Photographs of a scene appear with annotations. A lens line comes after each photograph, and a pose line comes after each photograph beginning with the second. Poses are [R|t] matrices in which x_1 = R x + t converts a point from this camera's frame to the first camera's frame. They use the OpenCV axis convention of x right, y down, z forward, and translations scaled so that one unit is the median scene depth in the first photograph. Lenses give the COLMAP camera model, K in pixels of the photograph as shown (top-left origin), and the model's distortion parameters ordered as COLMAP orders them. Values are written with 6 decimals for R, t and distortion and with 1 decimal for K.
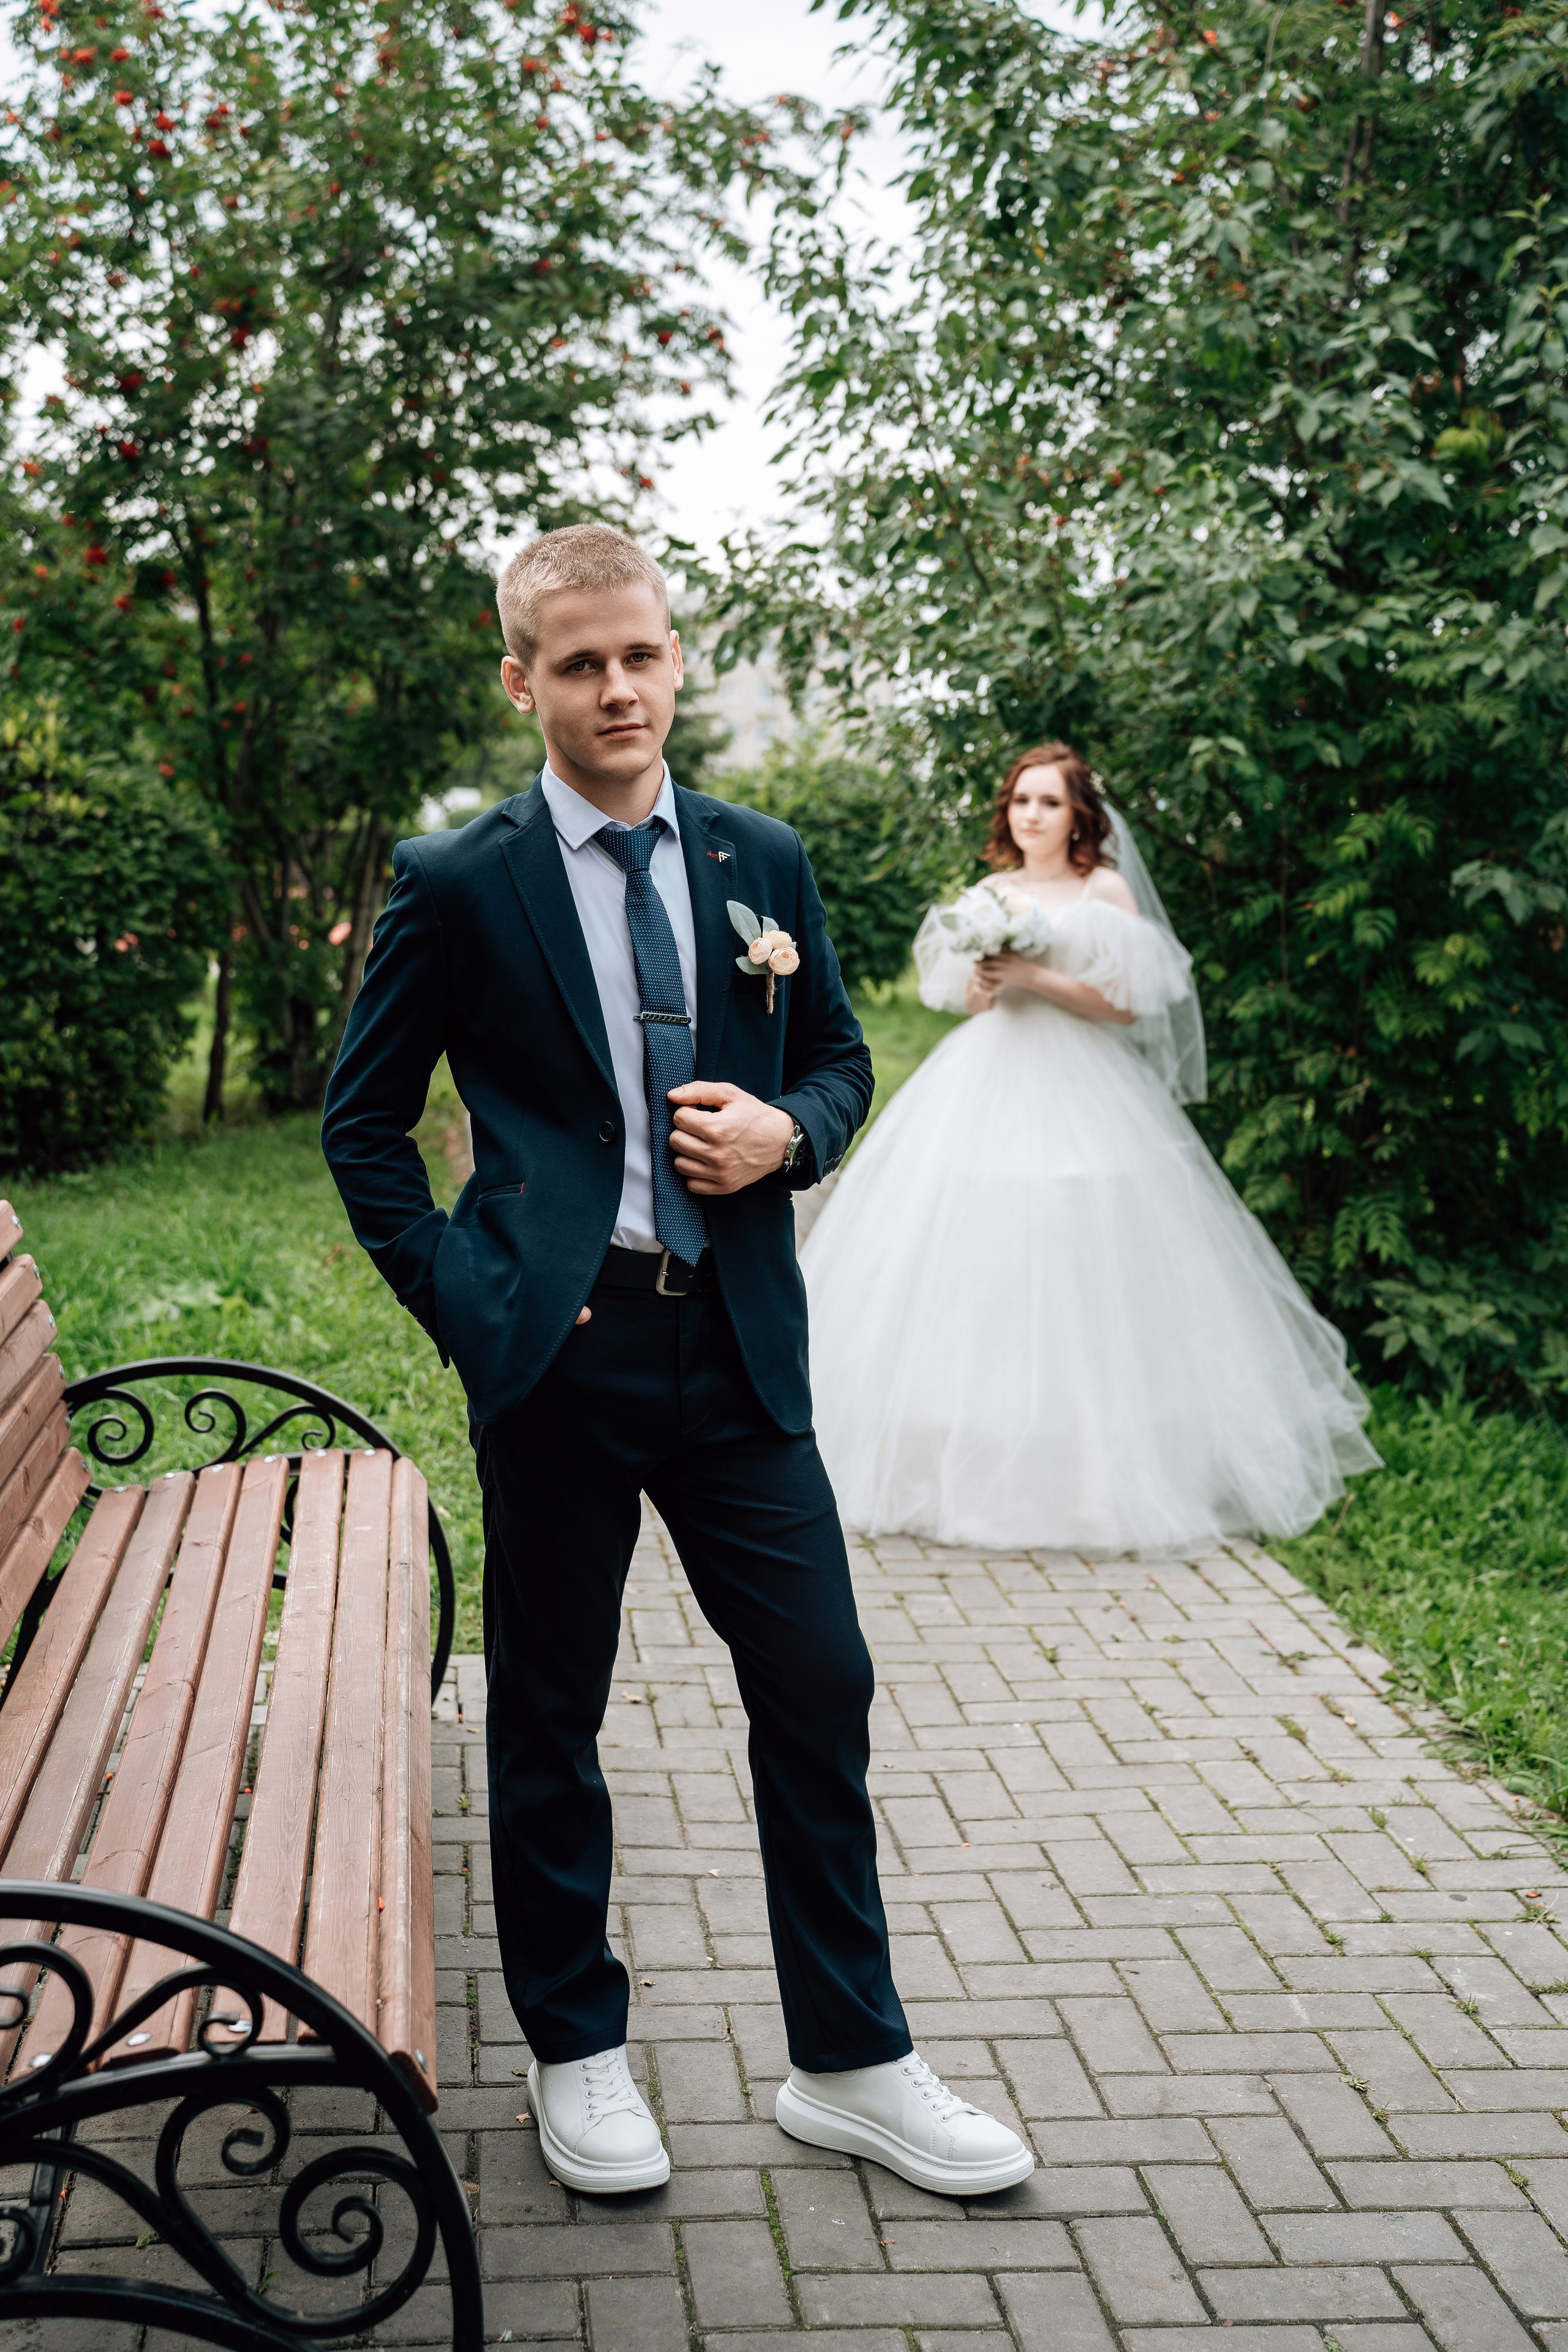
lens RADIAL K [[2672.8, 0, 785.1], [0, 2672.8, 1175.7], [0, 0, 1]] dist [0.124394, 0.000000]
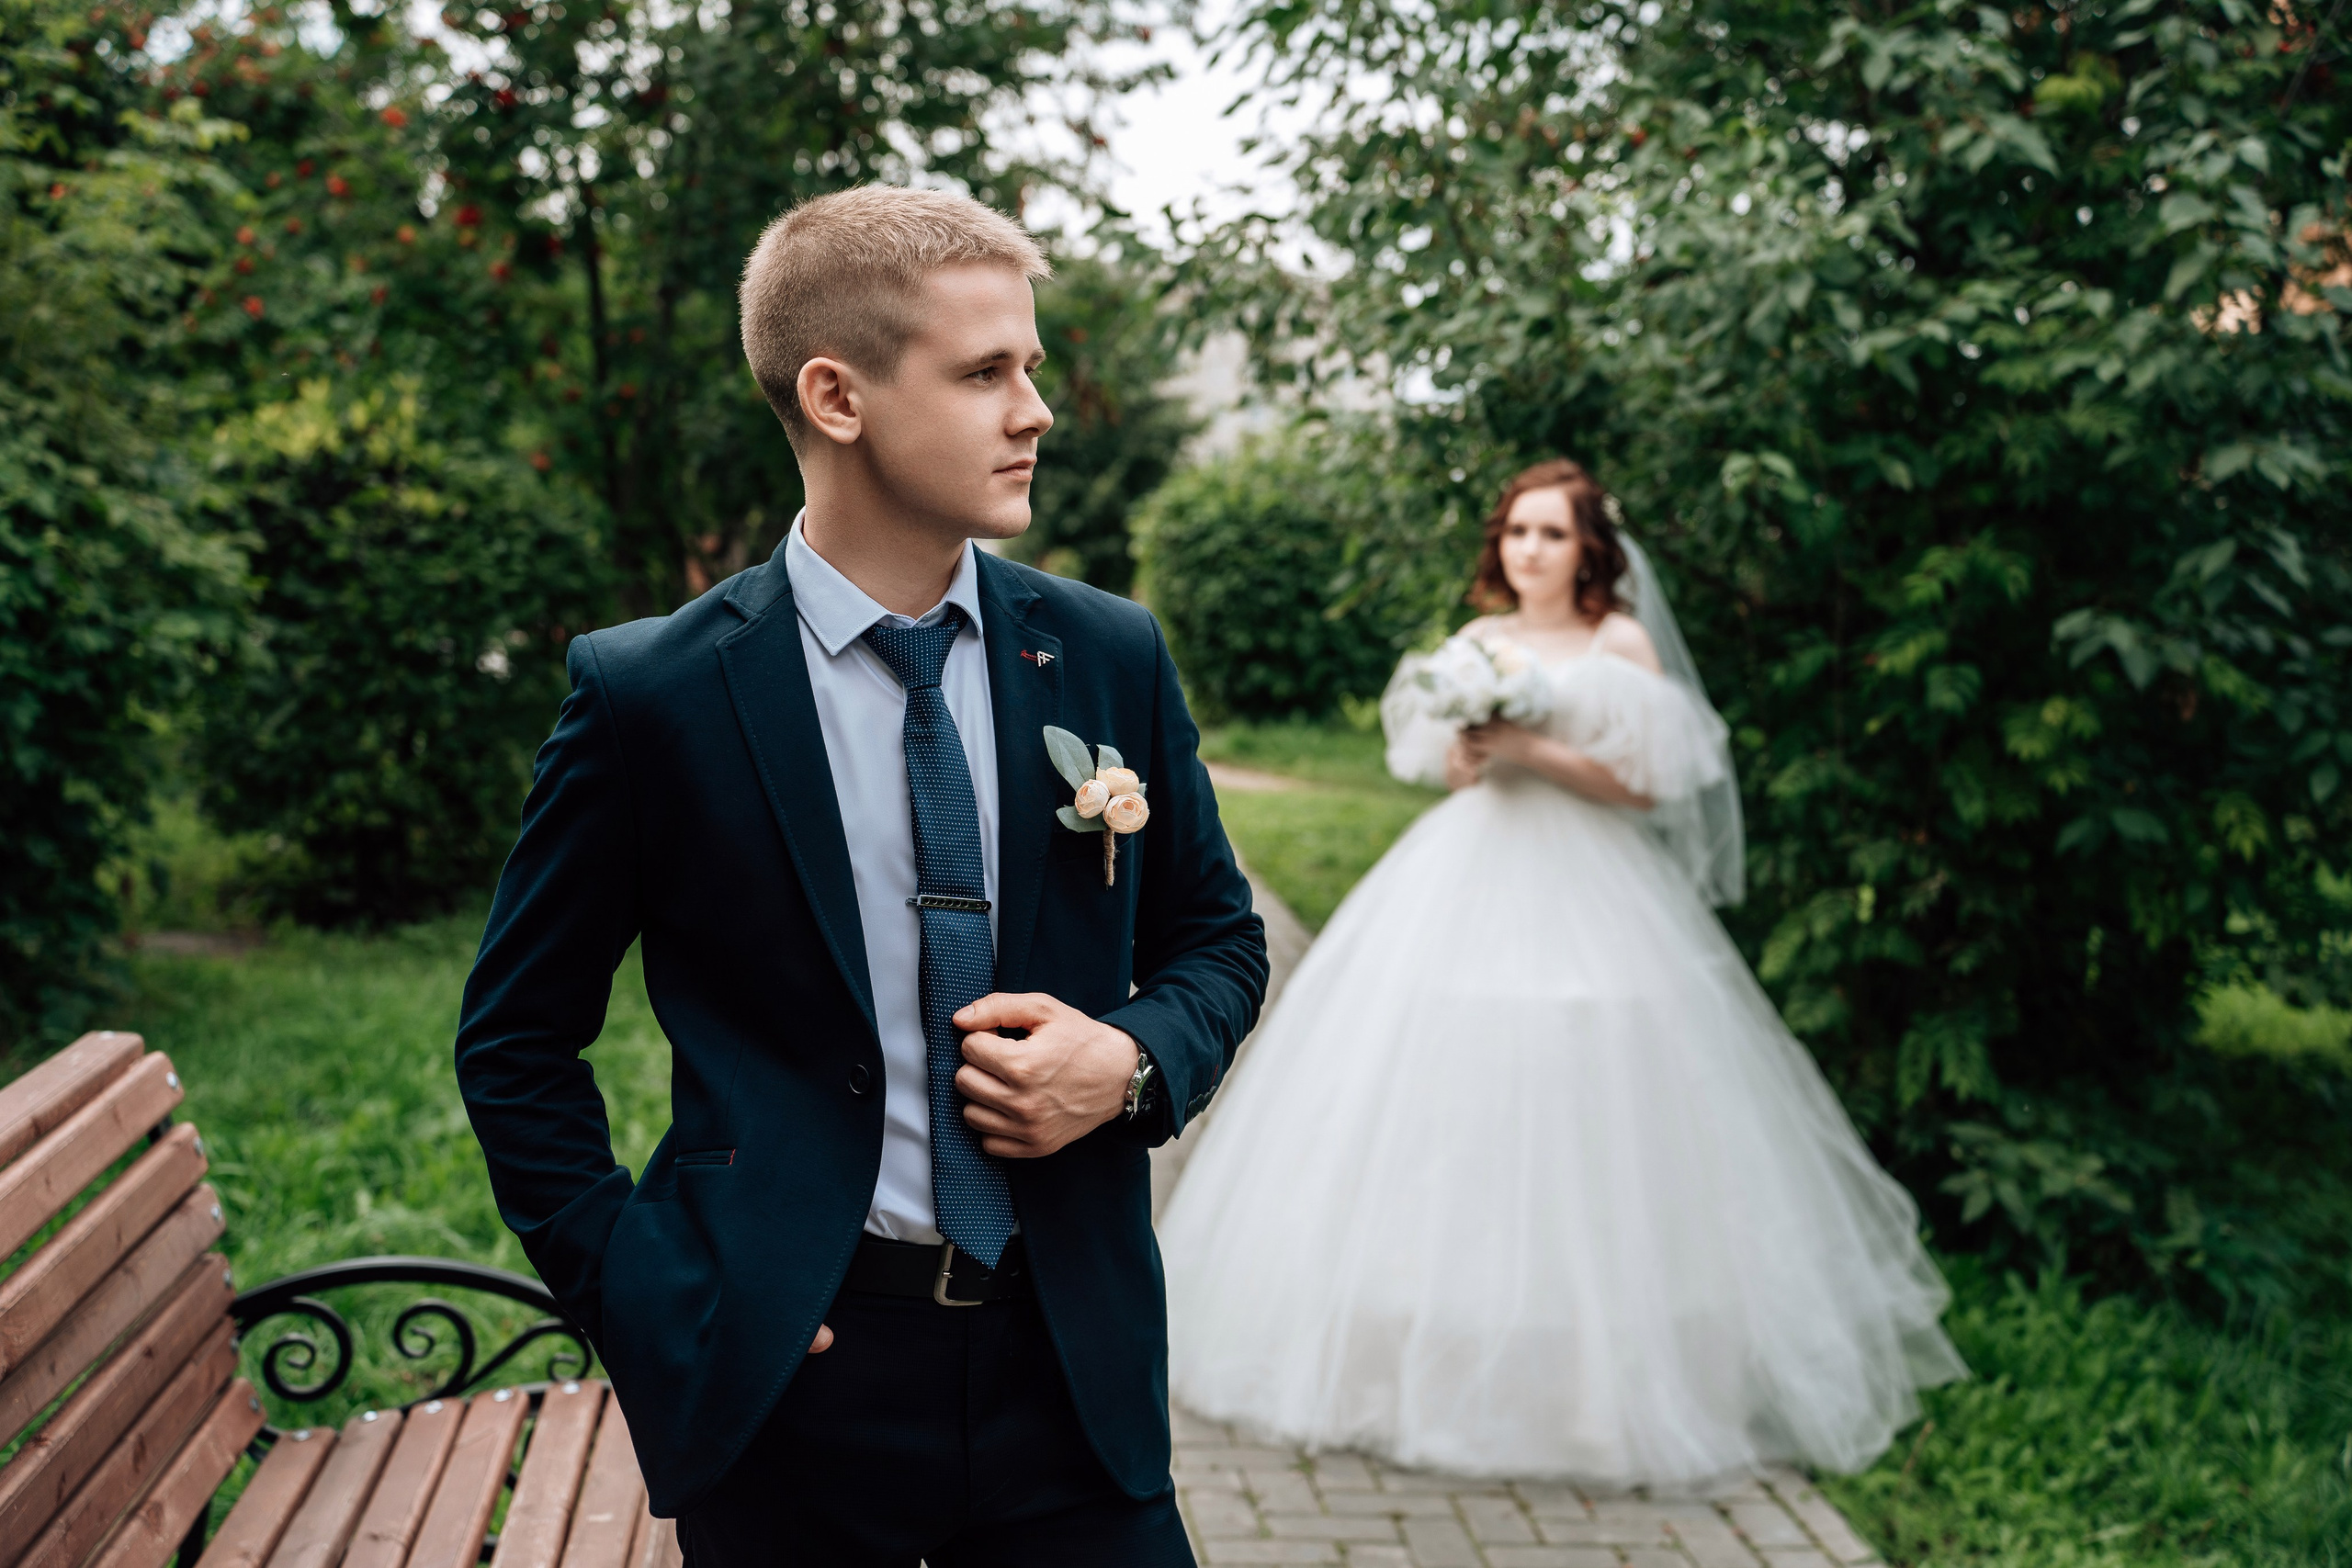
lens RADIAL K [[2920.7, 0, 1170.1], [0, 2920.7, 781.1], [0, 0, 1]] dist [0.196261, 0.000000]
pose [[0.999305, 0.015955, -0.033695, 0.015235], [-0.017255, 0.999103, -0.038662, -0.026588], [0.033048, 0.039216, 0.998684, 0.109464]]
